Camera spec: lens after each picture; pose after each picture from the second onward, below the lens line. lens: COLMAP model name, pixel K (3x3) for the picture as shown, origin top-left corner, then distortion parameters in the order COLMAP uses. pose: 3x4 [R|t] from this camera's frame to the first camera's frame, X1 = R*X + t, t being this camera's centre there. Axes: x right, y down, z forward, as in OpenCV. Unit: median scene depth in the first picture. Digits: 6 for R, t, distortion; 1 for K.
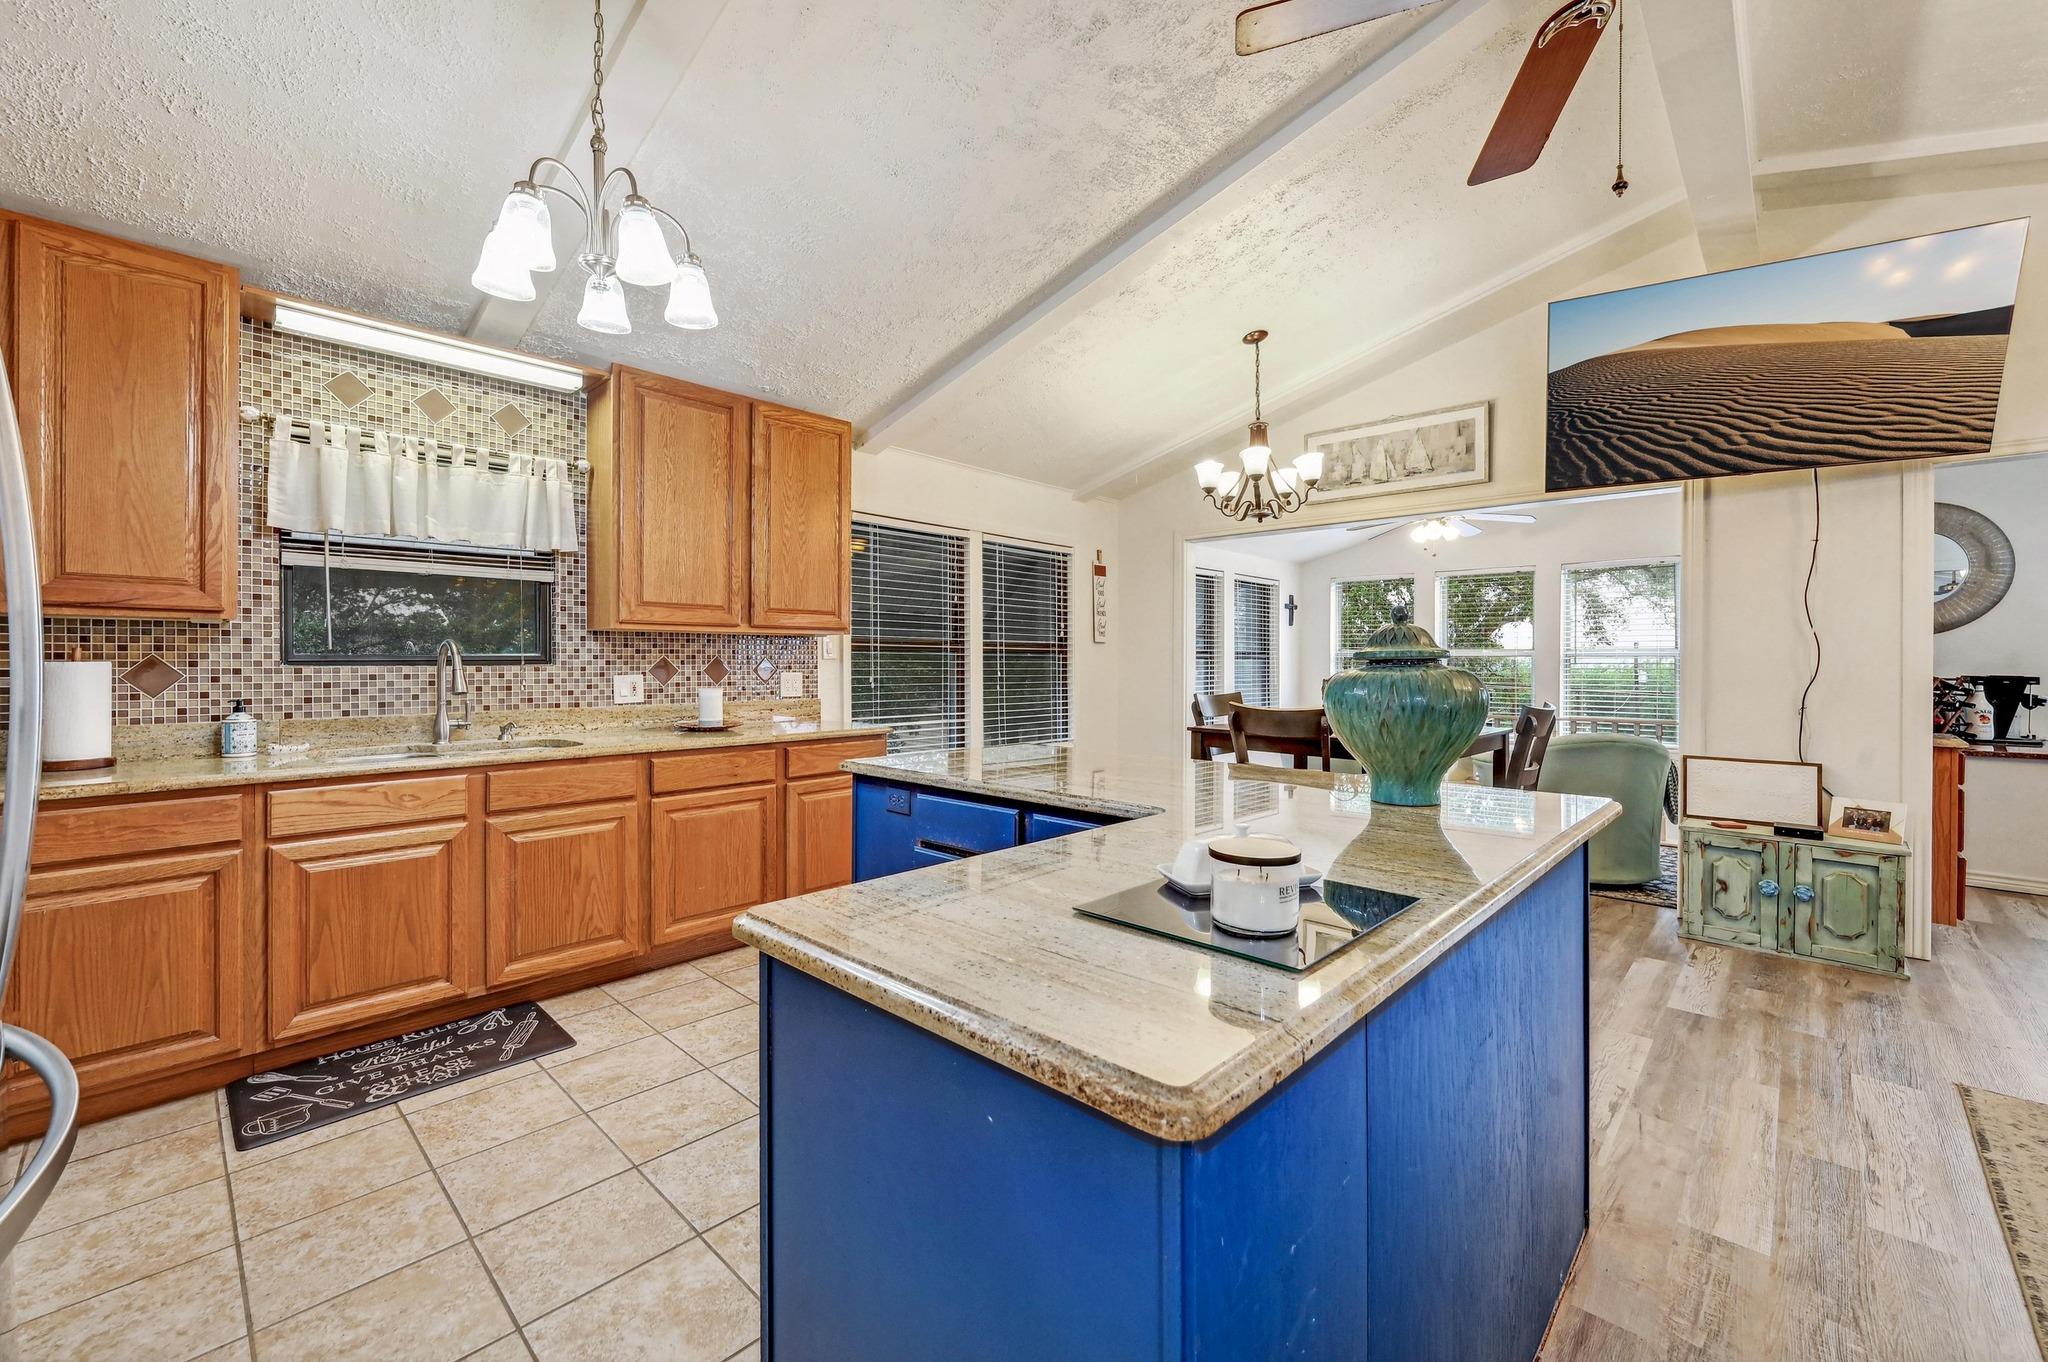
lens RADIAL K [[827.8, 0, 1019.6], [0, 827.8, 666.4], [0, 0, 1]] dist [-0.000037, -0.000977]
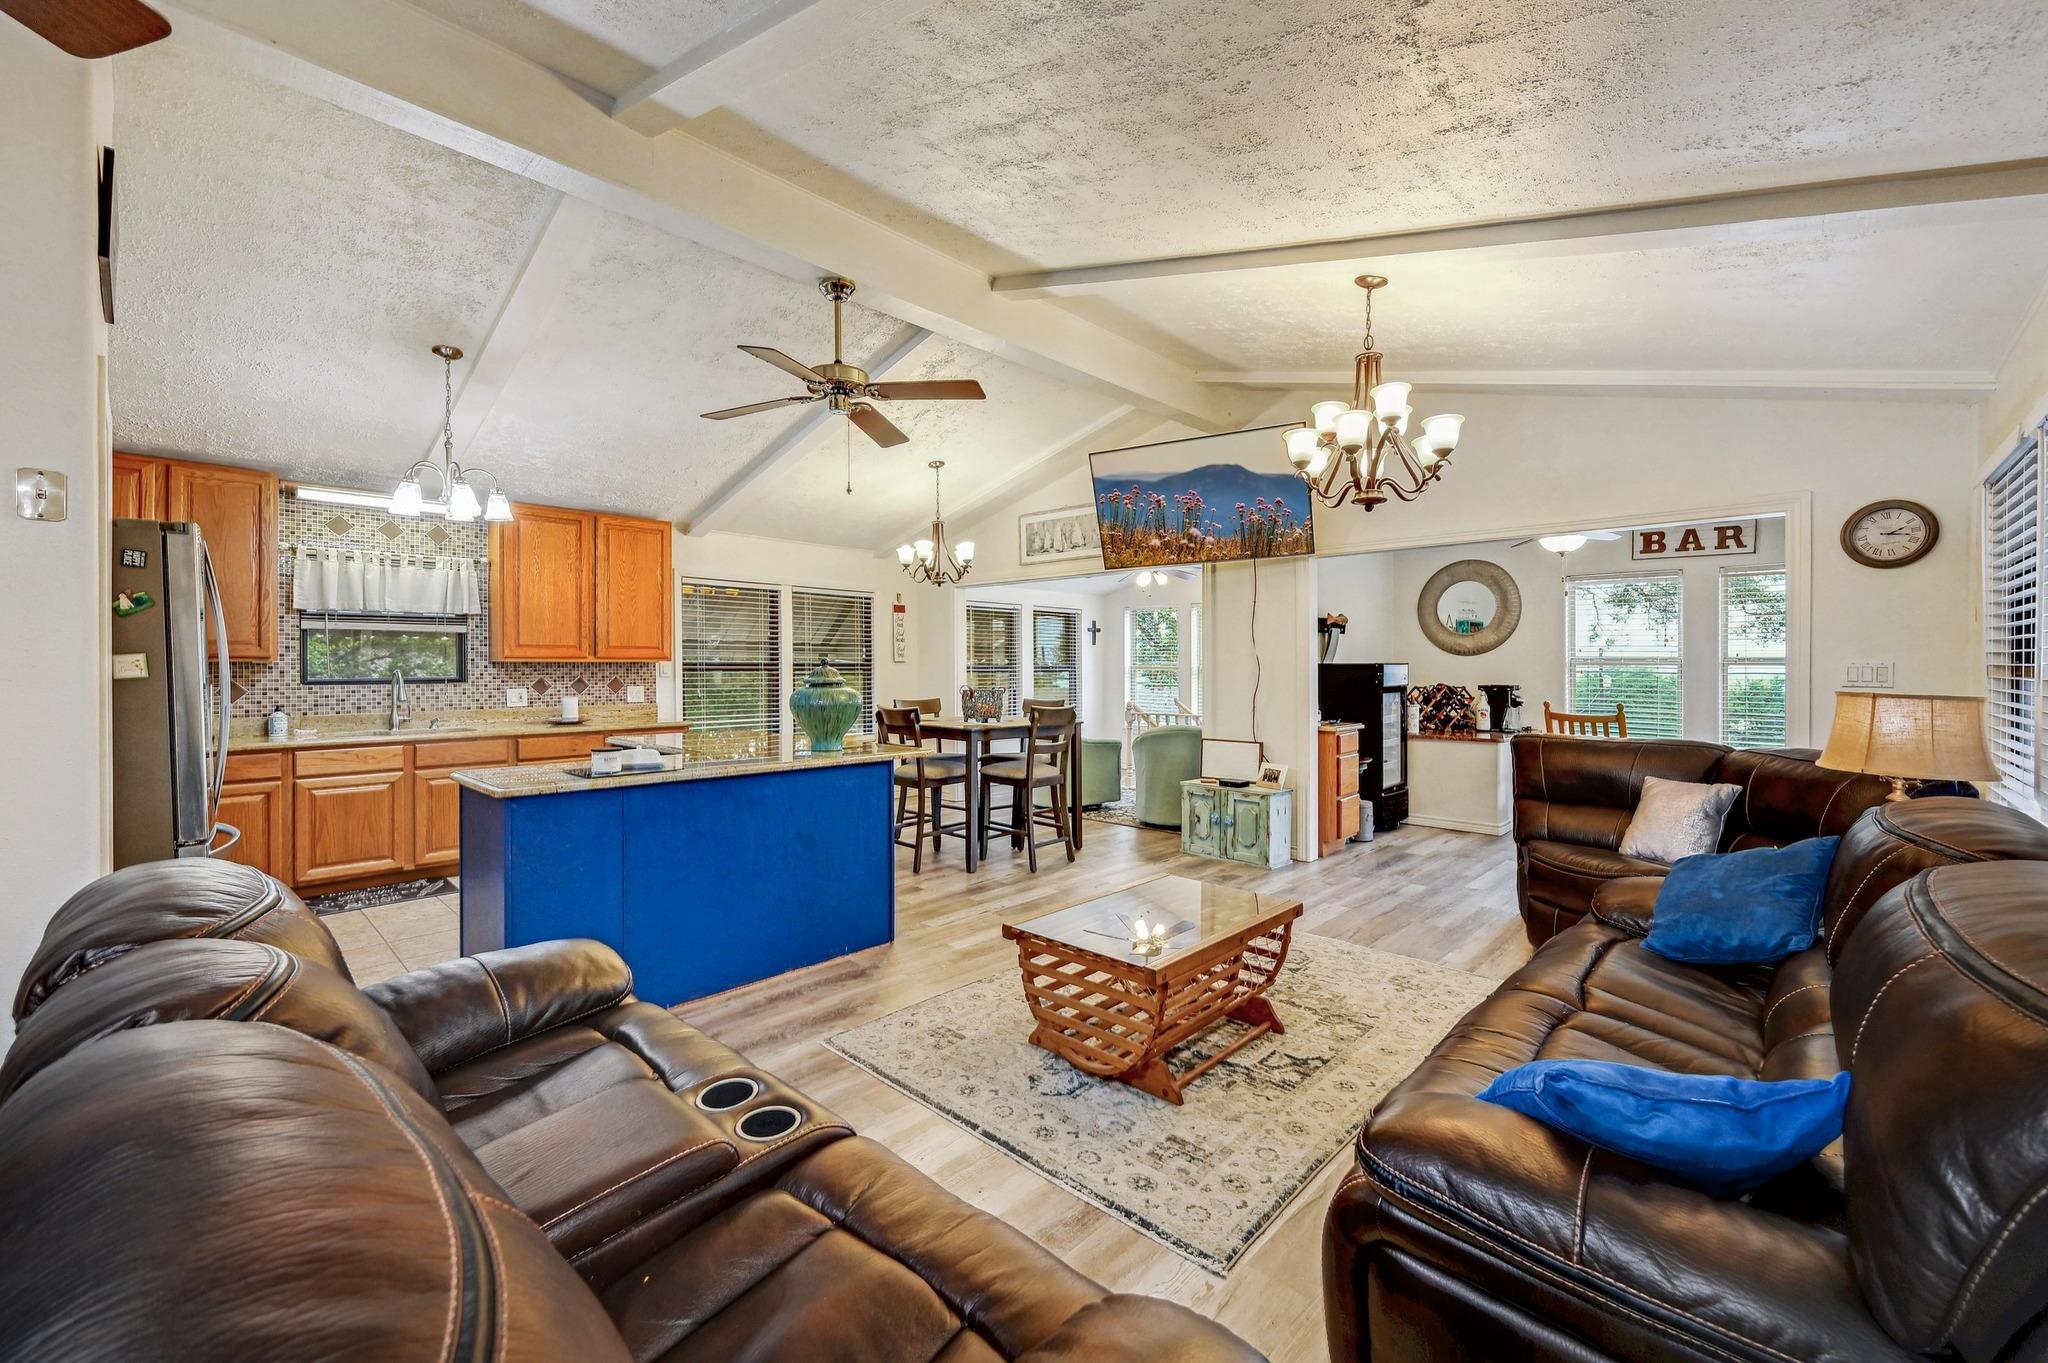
lens RADIAL K [[827.8, 0, 1023.5], [0, 827.8, 670.7], [0, 0, 1]] dist [-0.000037, -0.000977]
pose [[0.999972, -0.003766, -0.006533, 0.587406], [0.003750, 0.999990, -0.002486, -0.019846], [0.006543, 0.002462, 0.999976, -0.670778]]
